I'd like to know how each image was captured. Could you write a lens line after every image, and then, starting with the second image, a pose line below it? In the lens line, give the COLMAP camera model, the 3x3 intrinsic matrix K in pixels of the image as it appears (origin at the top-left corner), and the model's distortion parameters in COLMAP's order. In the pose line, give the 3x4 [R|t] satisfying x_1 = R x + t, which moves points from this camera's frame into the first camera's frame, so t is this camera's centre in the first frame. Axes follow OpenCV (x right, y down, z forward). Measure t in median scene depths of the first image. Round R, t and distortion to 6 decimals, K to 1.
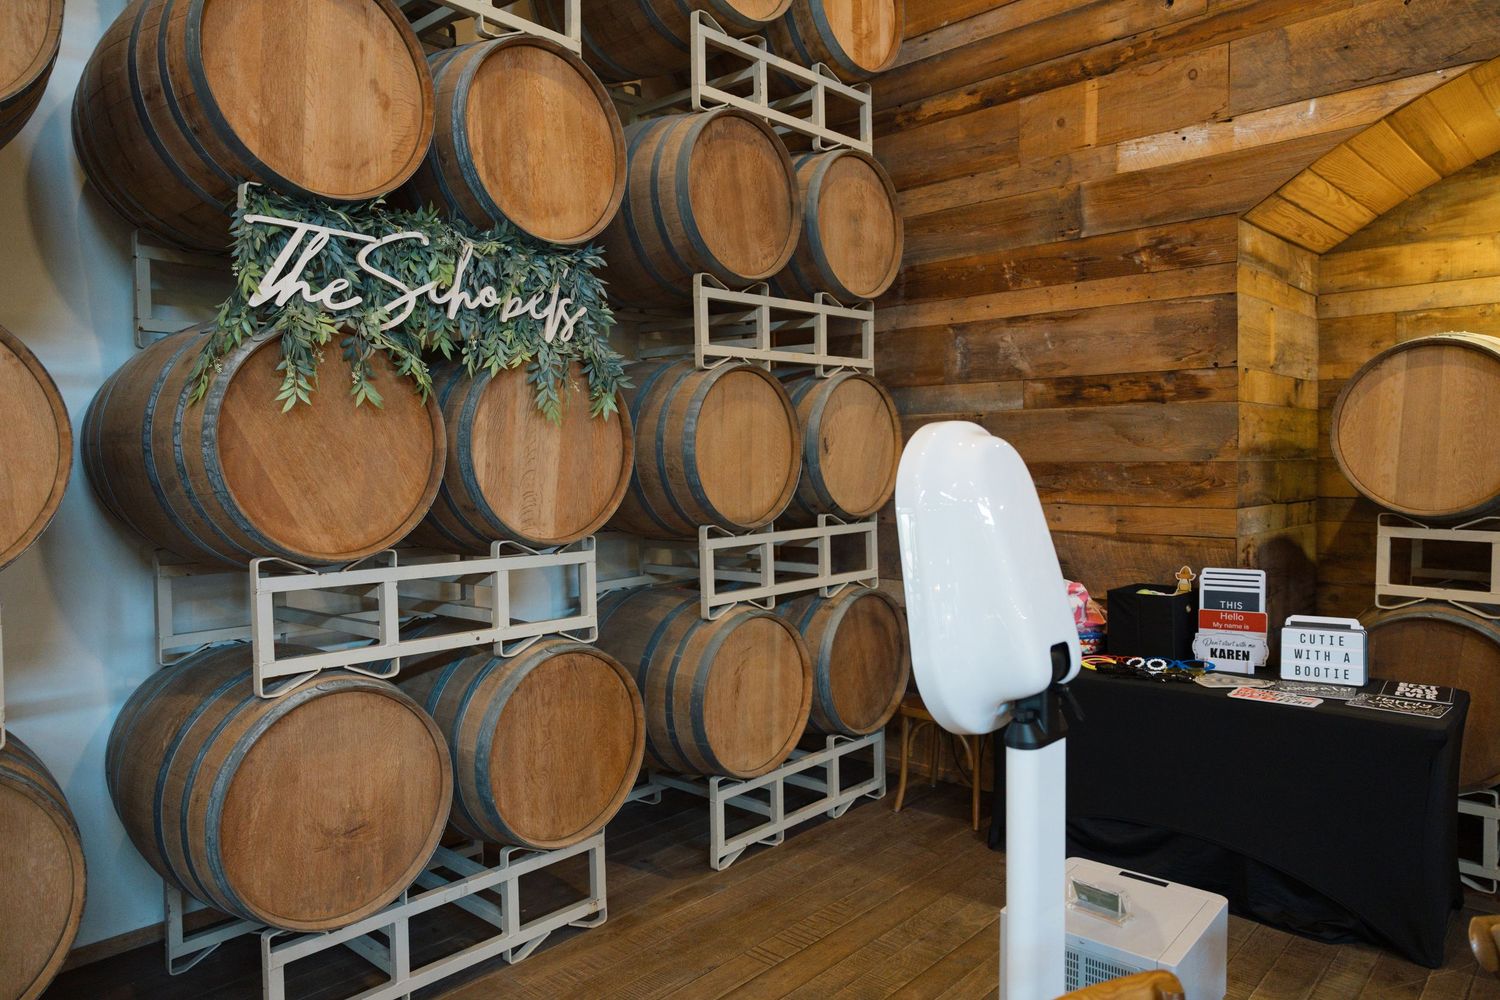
lens RADIAL K [[1019.7, 0, 753.0], [0, 1019.7, 507.6], [0, 0, 1]] dist [0.013933, 0.007416]
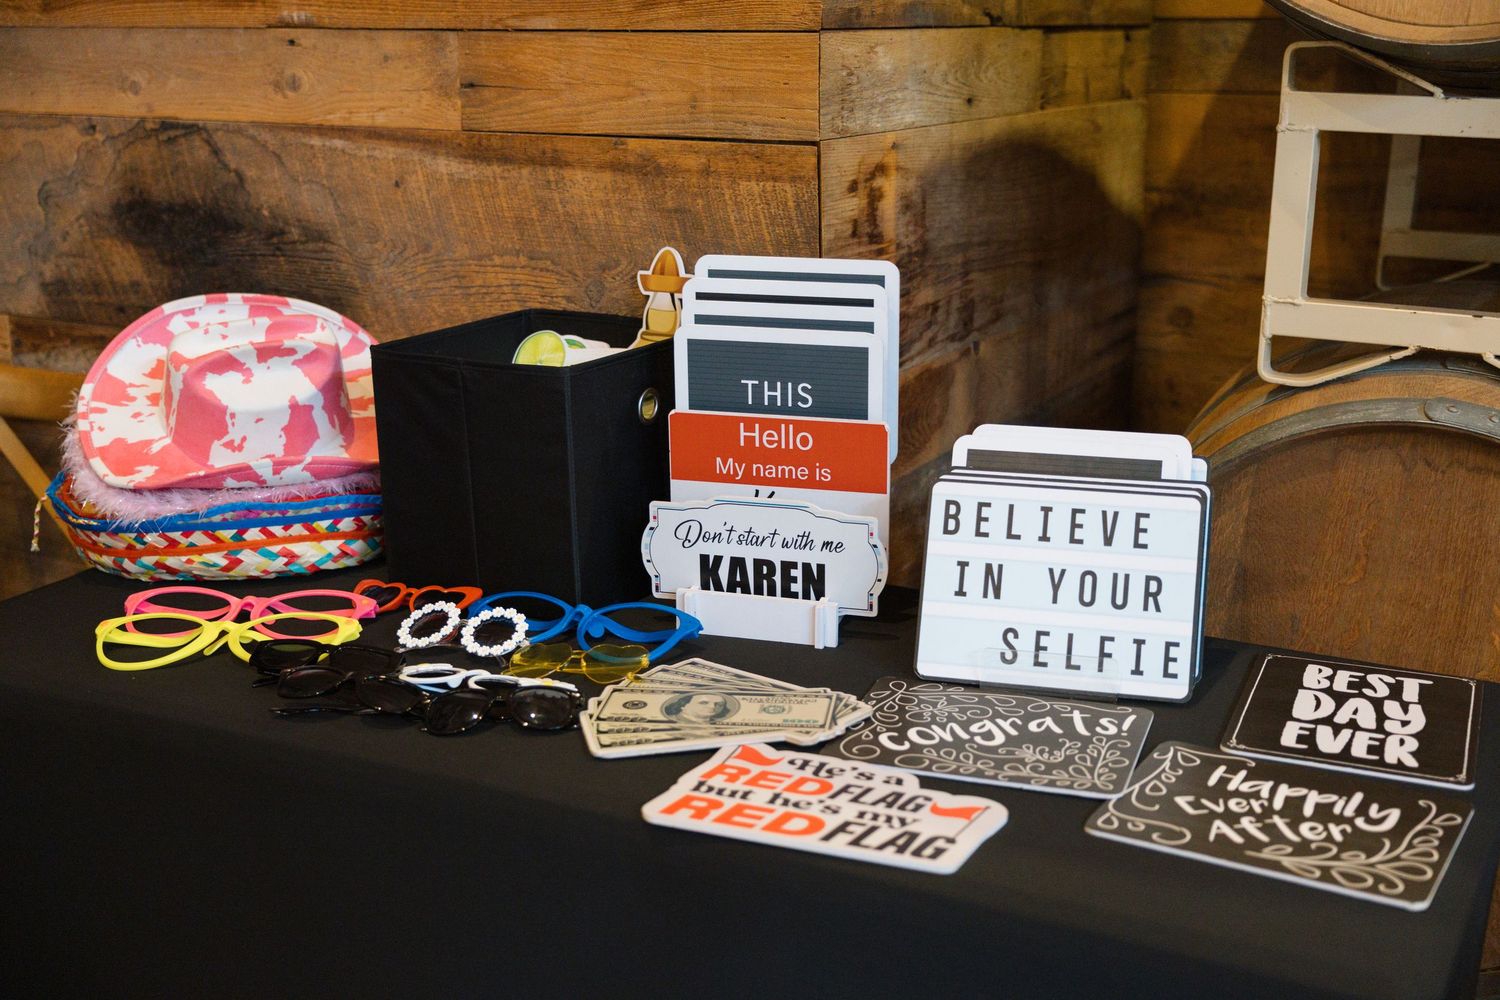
lens RADIAL K [[1768.4, 0, 750.6], [0, 1768.4, 503.9], [0, 0, 1]] dist [0.022986, 0.000000]
pose [[0.974932, -0.054686, 0.215680, 0.353009], [0.006303, 0.975726, 0.218905, 0.020730], [-0.222416, -0.212058, 0.951611, 0.542135]]
